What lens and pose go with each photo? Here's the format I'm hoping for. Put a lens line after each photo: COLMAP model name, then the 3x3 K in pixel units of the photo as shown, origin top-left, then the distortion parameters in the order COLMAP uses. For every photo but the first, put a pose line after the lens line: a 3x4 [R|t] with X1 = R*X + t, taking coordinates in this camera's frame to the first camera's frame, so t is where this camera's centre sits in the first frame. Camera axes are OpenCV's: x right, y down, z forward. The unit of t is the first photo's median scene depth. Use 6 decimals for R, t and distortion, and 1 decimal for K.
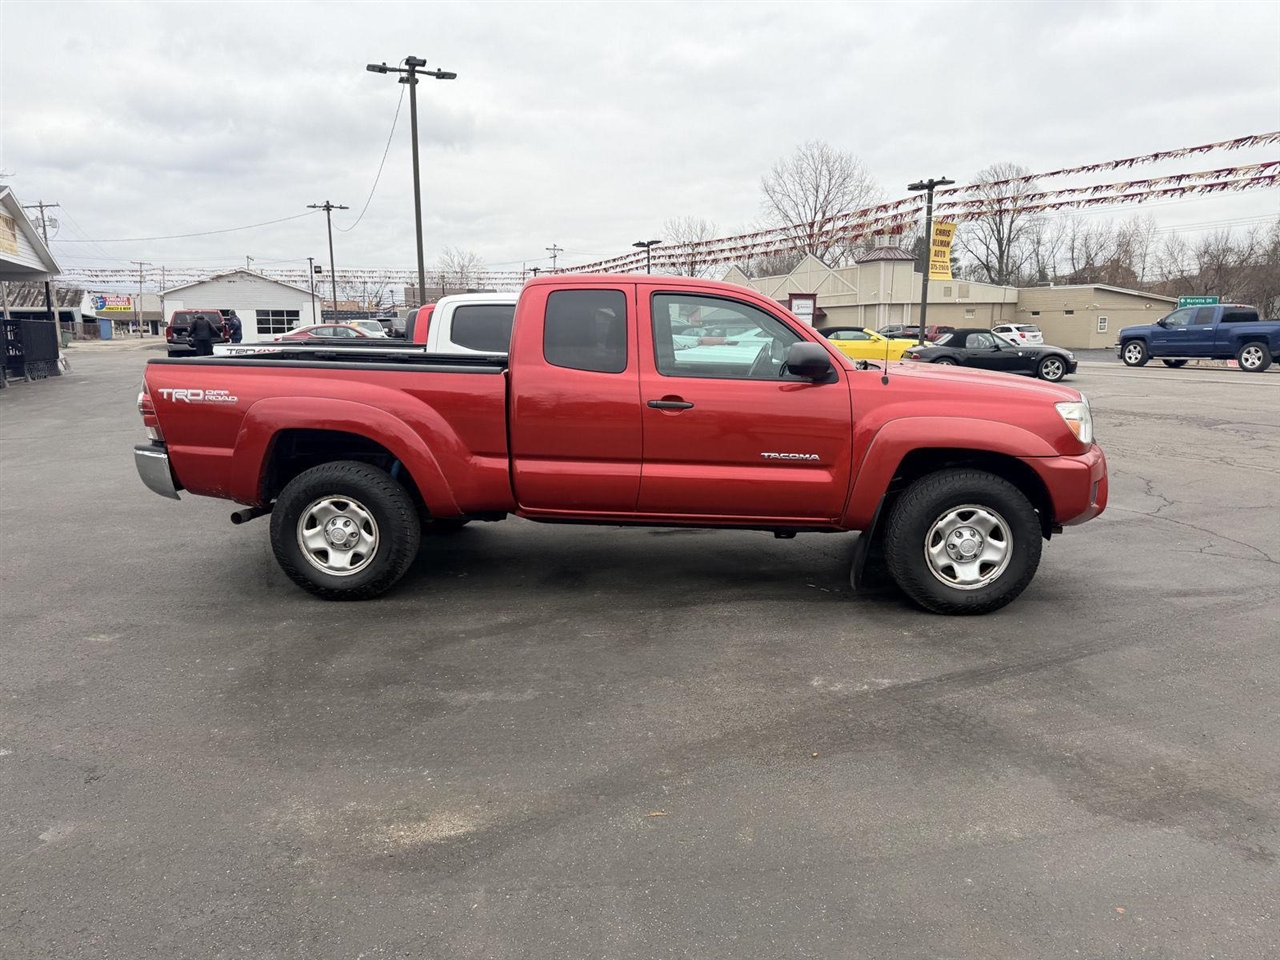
lens RADIAL K [[915.2, 0, 648.9], [0, 915.2, 479.2], [0, 0, 1]] dist [0.061901, -0.079435]
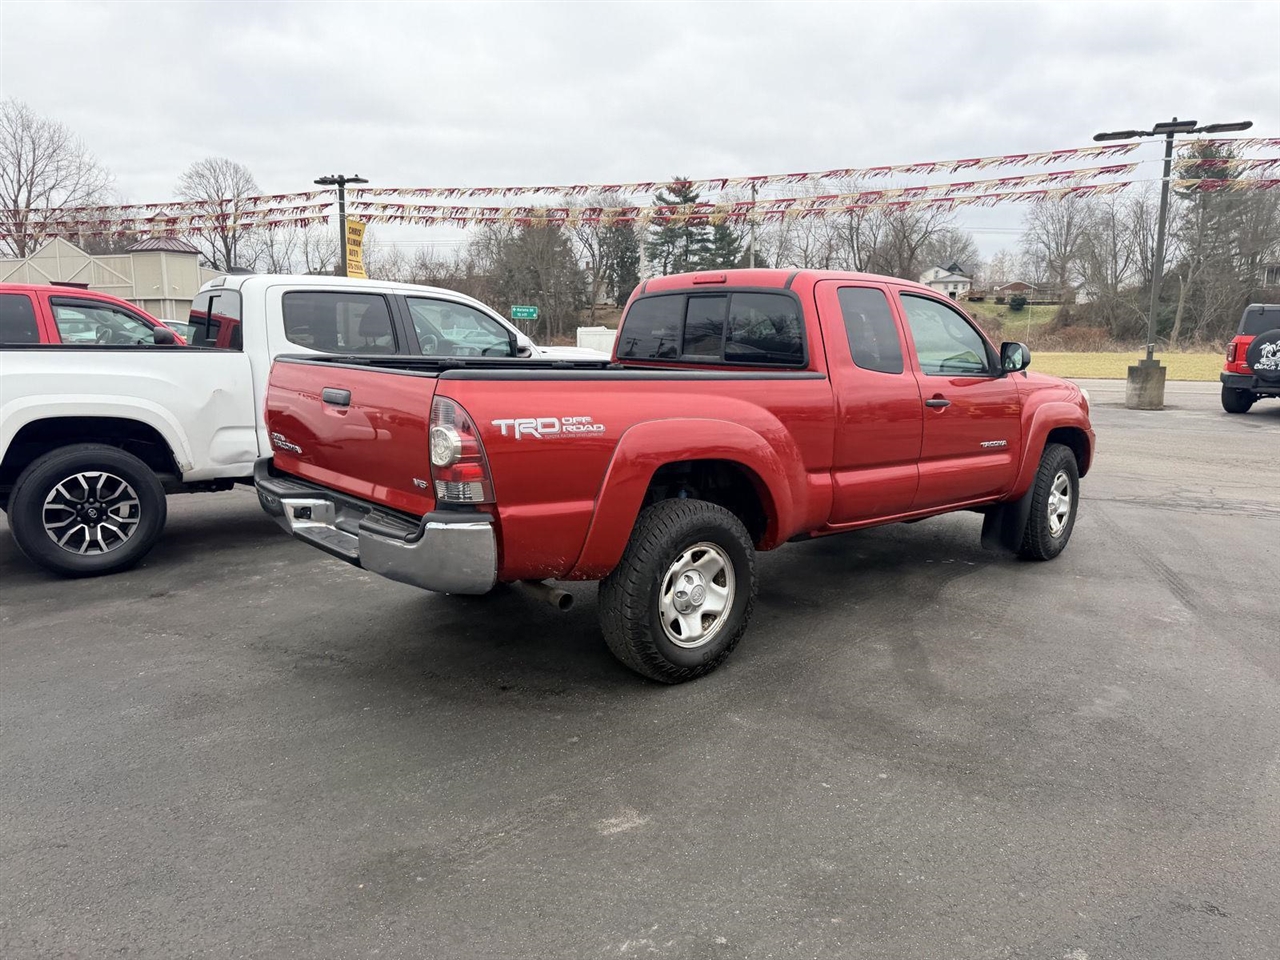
lens RADIAL K [[915.2, 0, 648.9], [0, 915.2, 479.2], [0, 0, 1]] dist [0.061901, -0.079435]
pose [[0.688044, -0.106823, 0.717764, -0.206719], [0.107584, 0.993191, 0.044685, -0.016921], [-0.717650, 0.046474, 0.694851, 0.112049]]
